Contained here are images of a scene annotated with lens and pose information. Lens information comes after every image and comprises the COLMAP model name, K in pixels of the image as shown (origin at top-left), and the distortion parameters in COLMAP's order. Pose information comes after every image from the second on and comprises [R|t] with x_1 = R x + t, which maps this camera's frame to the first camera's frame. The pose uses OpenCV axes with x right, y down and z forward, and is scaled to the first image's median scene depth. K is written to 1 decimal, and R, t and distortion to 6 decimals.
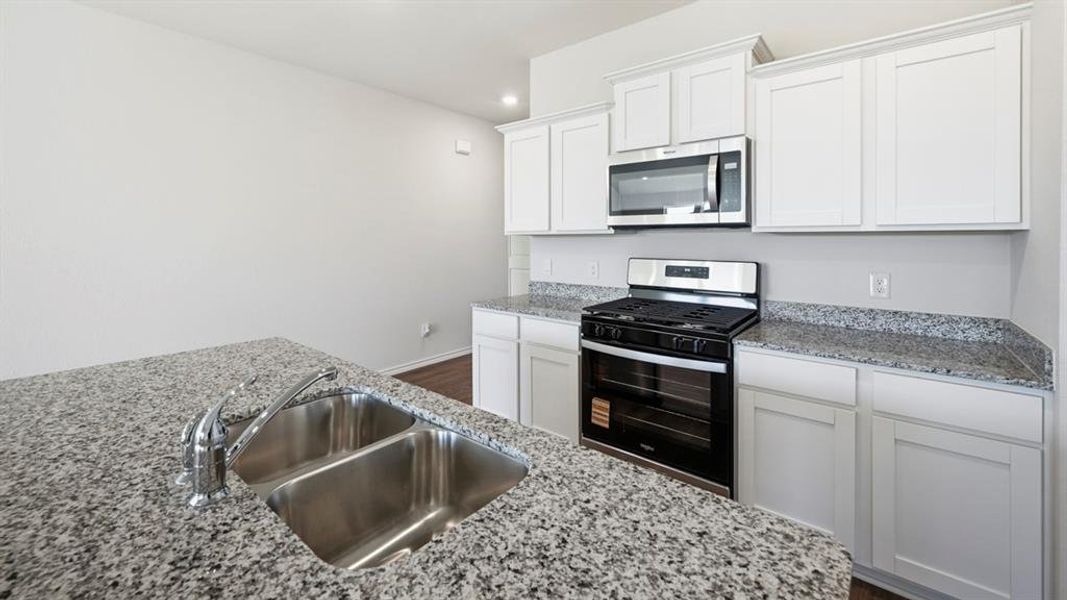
lens RADIAL K [[426.4, 0, 536.6], [0, 426.4, 247.2], [0, 0, 1]] dist [-0.005096, 0.002388]
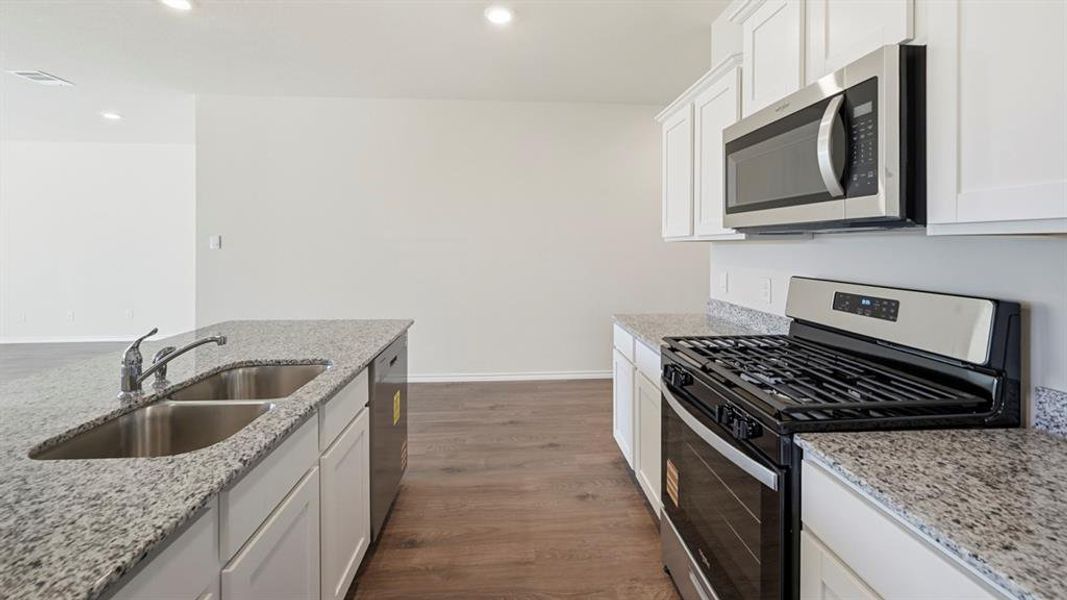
lens RADIAL K [[426.4, 0, 534.9], [0, 426.4, 243.4], [0, 0, 1]] dist [-0.005096, 0.002388]
pose [[0.688637, 0.003560, -0.725098, 0.524003], [-0.019555, 0.999715, -0.013664, -0.009551], [0.724843, 0.023589, 0.688510, 0.328347]]
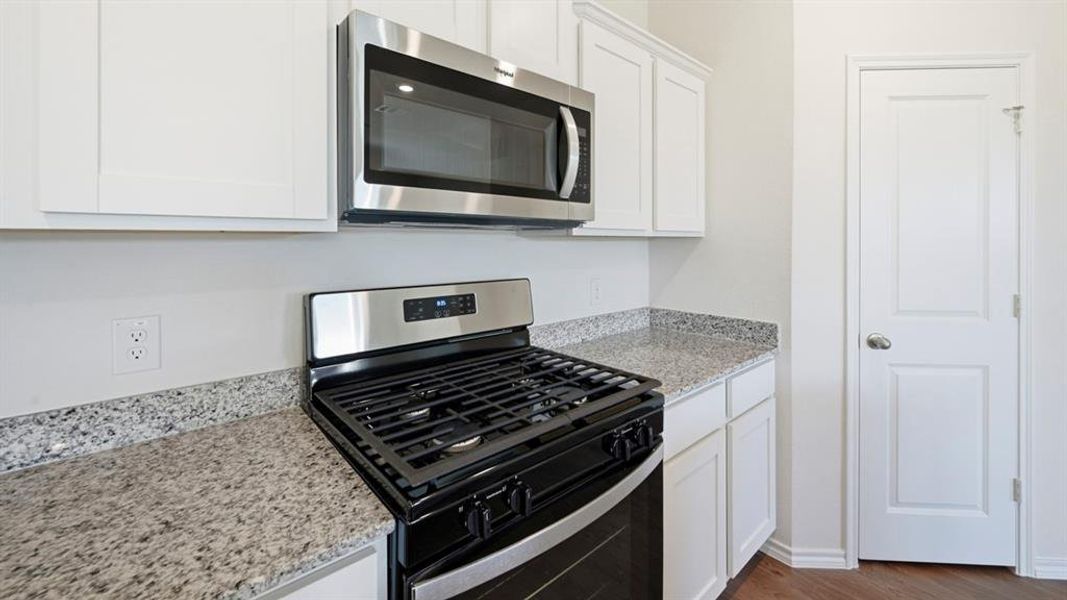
lens RADIAL K [[426.4, 0, 536.0], [0, 426.4, 241.3], [0, 0, 1]] dist [-0.005096, 0.002388]
pose [[0.156818, 0.006098, 0.987609, -0.177838], [0.021538, 0.999722, -0.009593, -0.018856], [-0.987393, 0.022776, 0.156643, 0.906654]]
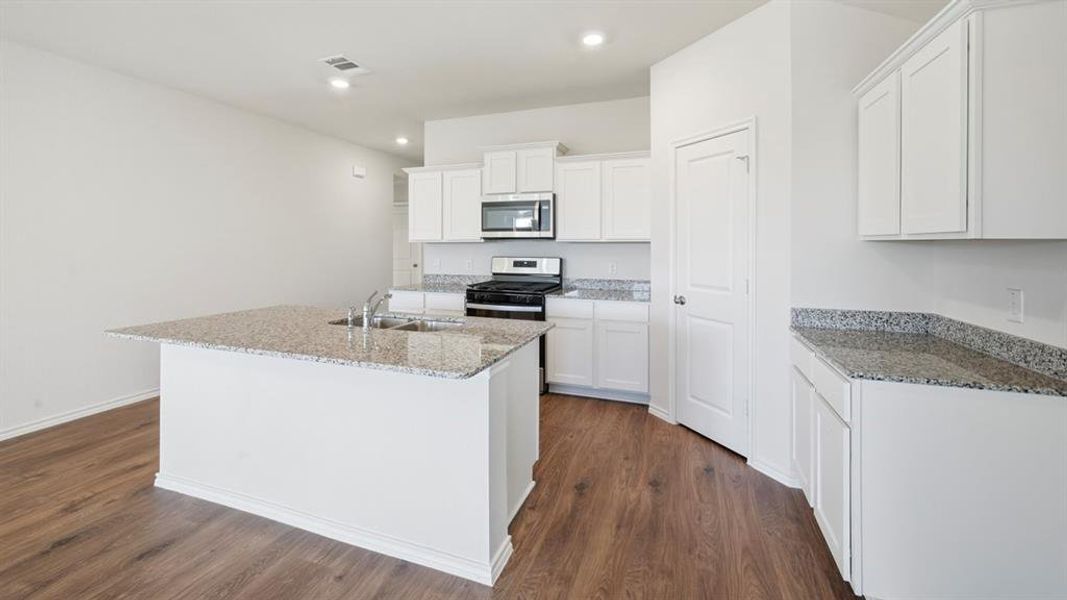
lens RADIAL K [[426.4, 0, 535.1], [0, 426.4, 245.9], [0, 0, 1]] dist [-0.005096, 0.002388]
pose [[0.942943, 0.004213, 0.332929, -0.218968], [0.002551, 0.999799, -0.019875, 0.020195], [-0.332946, 0.019590, 0.942742, -0.757804]]
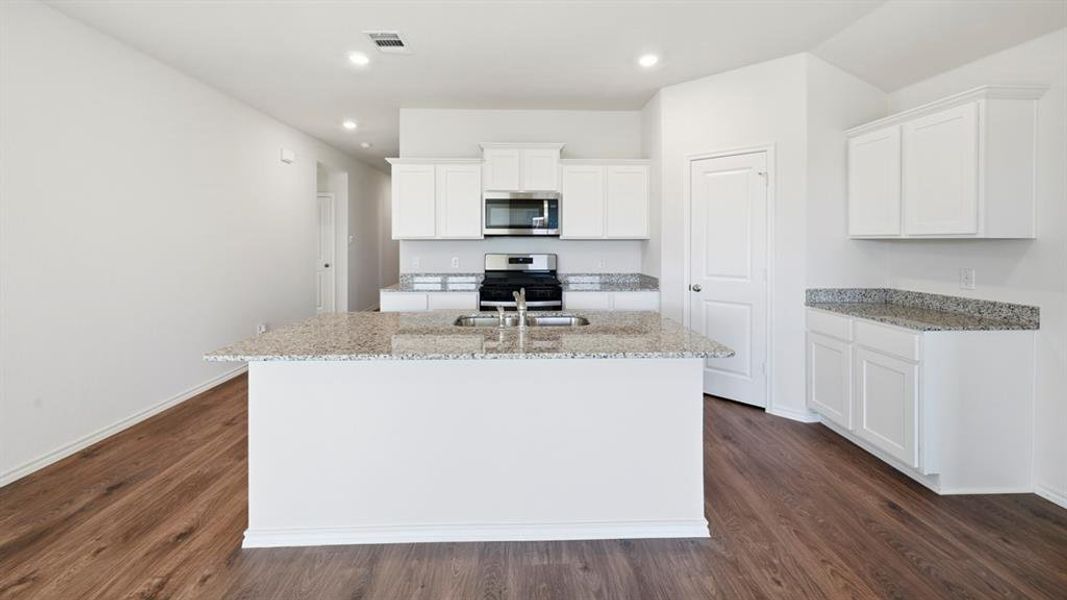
lens RADIAL K [[426.4, 0, 534.7], [0, 426.4, 243.0], [0, 0, 1]] dist [-0.005096, 0.002388]
pose [[0.753789, 0.003345, 0.657108, -0.887379], [0.010378, 0.999802, -0.016994, 0.016718], [-0.657034, 0.019629, 0.753605, -0.441402]]
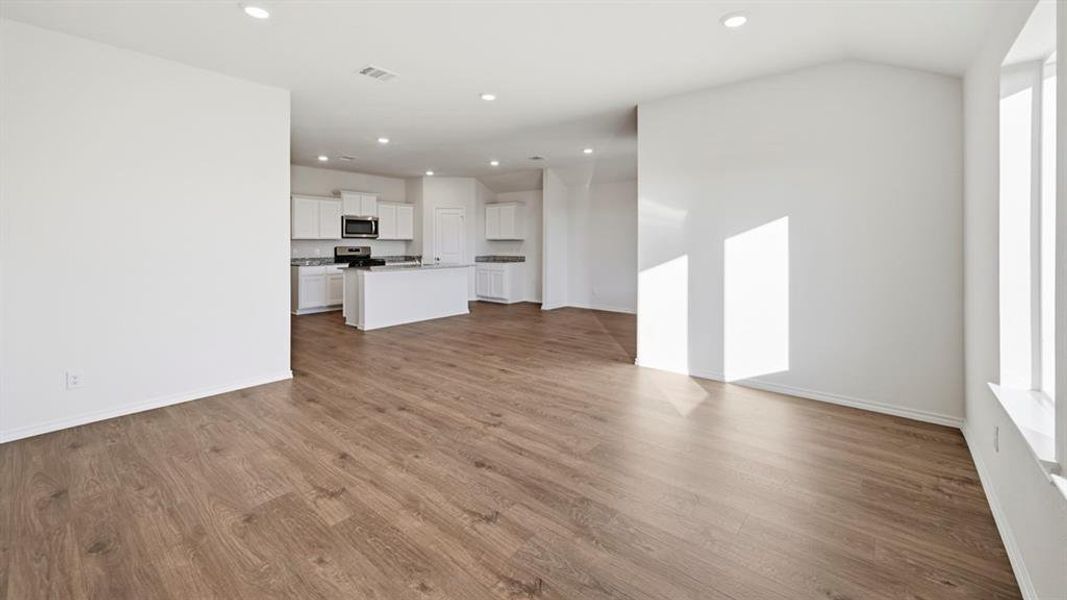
lens RADIAL K [[426.4, 0, 525.0], [0, 426.4, 246.5], [0, 0, 1]] dist [-0.005096, 0.002388]
pose [[0.015624, -0.008531, 0.999842, -3.586813], [0.021801, 0.999729, 0.008189, 0.033070], [-0.999640, 0.021669, 0.015806, -0.535961]]
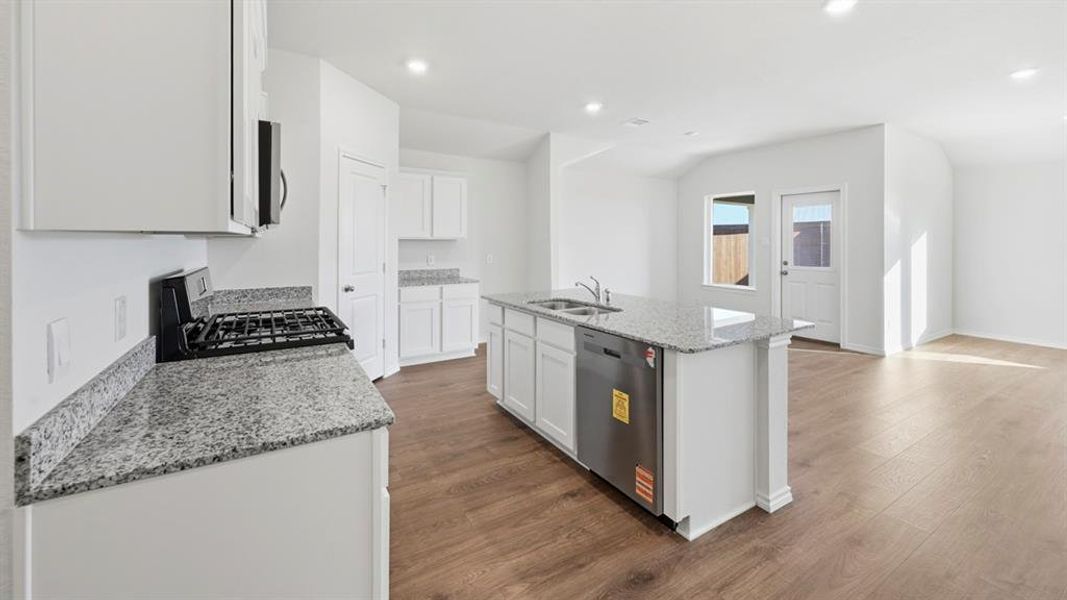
lens RADIAL K [[426.4, 0, 539.1], [0, 426.4, 241.4], [0, 0, 1]] dist [-0.005096, 0.002388]
pose [[-0.948128, 0.003629, 0.317868, -0.521122], [0.010498, 0.999747, 0.019899, -0.034092], [-0.317716, 0.022204, -0.947926, 1.729430]]
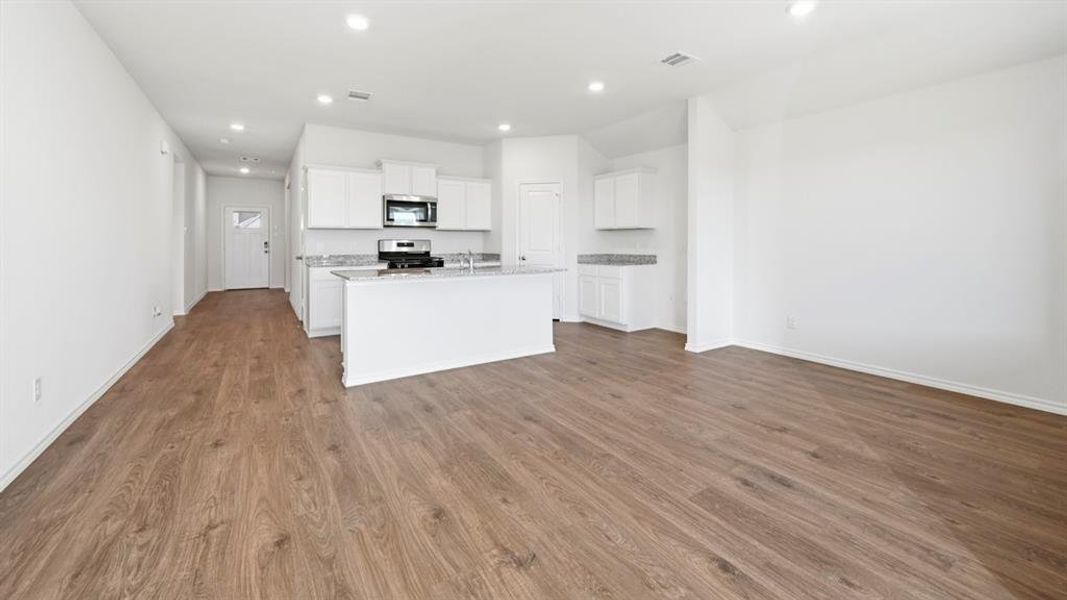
lens RADIAL K [[426.4, 0, 536.5], [0, 426.4, 242.5], [0, 0, 1]] dist [-0.005096, 0.002388]
pose [[0.305292, 0.002755, 0.952255, -2.044004], [0.021519, 0.999720, -0.009791, 0.098116], [-0.952015, 0.023481, 0.305148, -0.565662]]
